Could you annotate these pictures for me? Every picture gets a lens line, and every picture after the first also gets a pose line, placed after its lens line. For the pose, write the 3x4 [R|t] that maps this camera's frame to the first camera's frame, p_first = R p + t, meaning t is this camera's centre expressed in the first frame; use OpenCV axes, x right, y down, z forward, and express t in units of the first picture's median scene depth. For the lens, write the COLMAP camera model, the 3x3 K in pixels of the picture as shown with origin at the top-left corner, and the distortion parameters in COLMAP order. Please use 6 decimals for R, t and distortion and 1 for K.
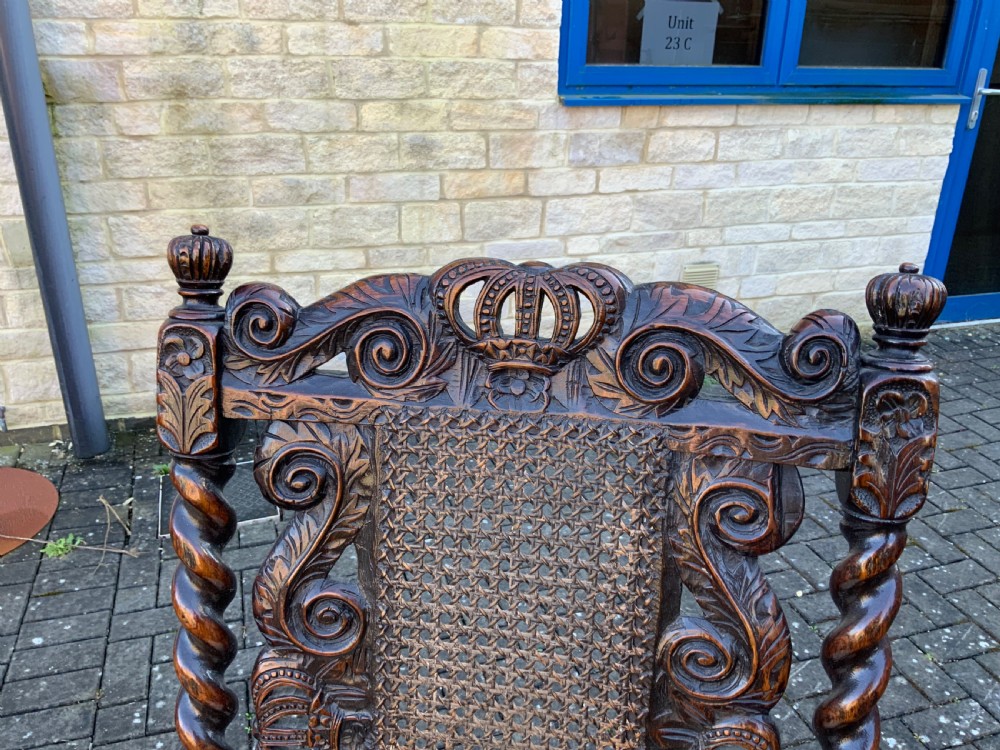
lens RADIAL K [[826.8, 0, 501.1], [0, 826.8, 372.4], [0, 0, 1]] dist [0.067839, -0.122634]
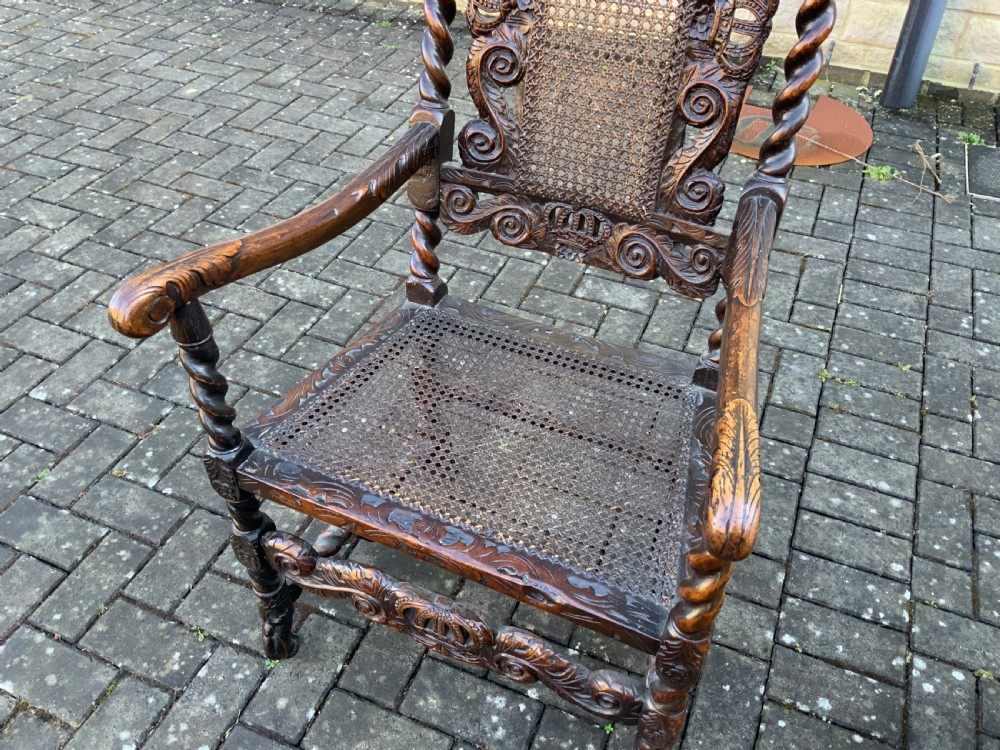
lens RADIAL K [[826.8, 0, 501.5], [0, 826.8, 374.6], [0, 0, 1]] dist [0.067839, -0.122634]
pose [[0.761708, 0.418878, -0.494309, -0.211184], [-0.250031, 0.893855, 0.372168, 0.136574], [0.597733, -0.159891, 0.785589, -0.188067]]
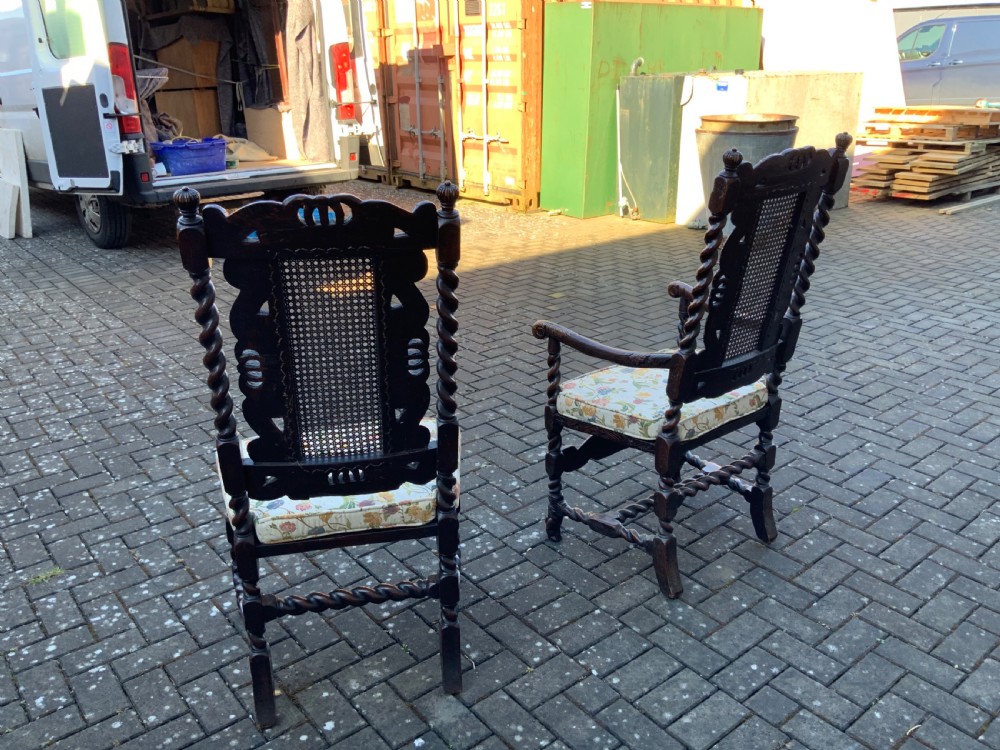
lens RADIAL K [[826.8, 0, 498.9], [0, 826.8, 376.3], [0, 0, 1]] dist [0.067839, -0.122634]
pose [[-0.933787, 0.117268, -0.338069, 0.094080], [-0.147367, 0.734904, 0.661966, -0.306645], [0.326076, 0.667955, -0.668962, 0.662879]]
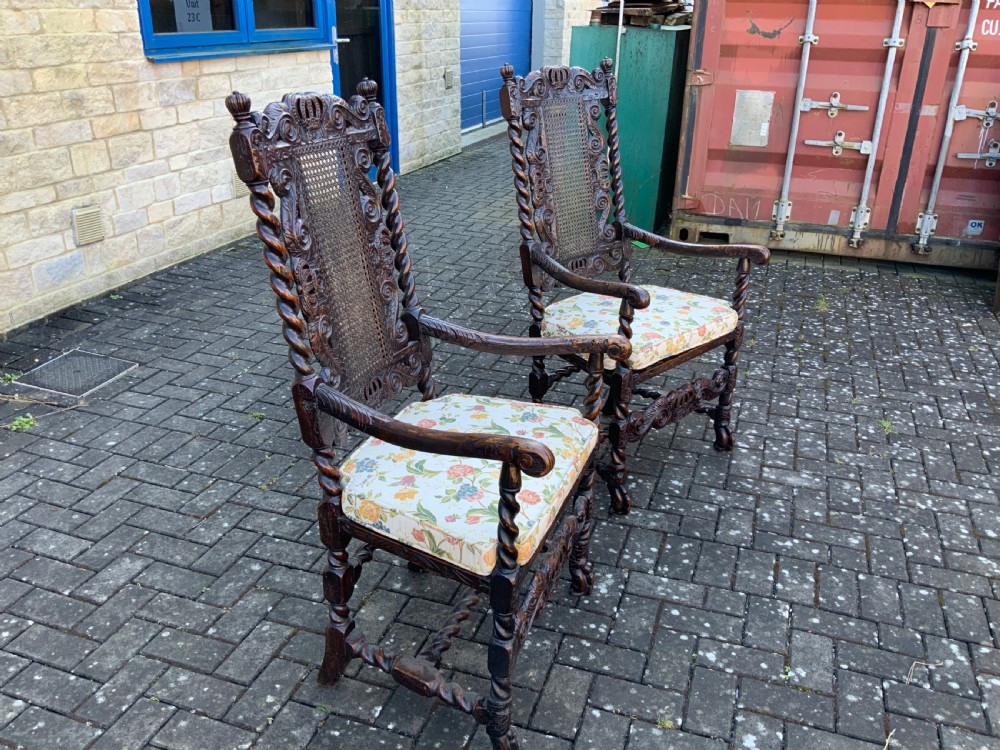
lens RADIAL K [[826.8, 0, 500.0], [0, 826.8, 371.3], [0, 0, 1]] dist [0.067839, -0.122634]
pose [[0.606656, -0.332938, 0.721887, -0.833540], [0.307381, 0.935686, 0.173227, 0.116126], [-0.733134, 0.116805, 0.669979, -0.353751]]
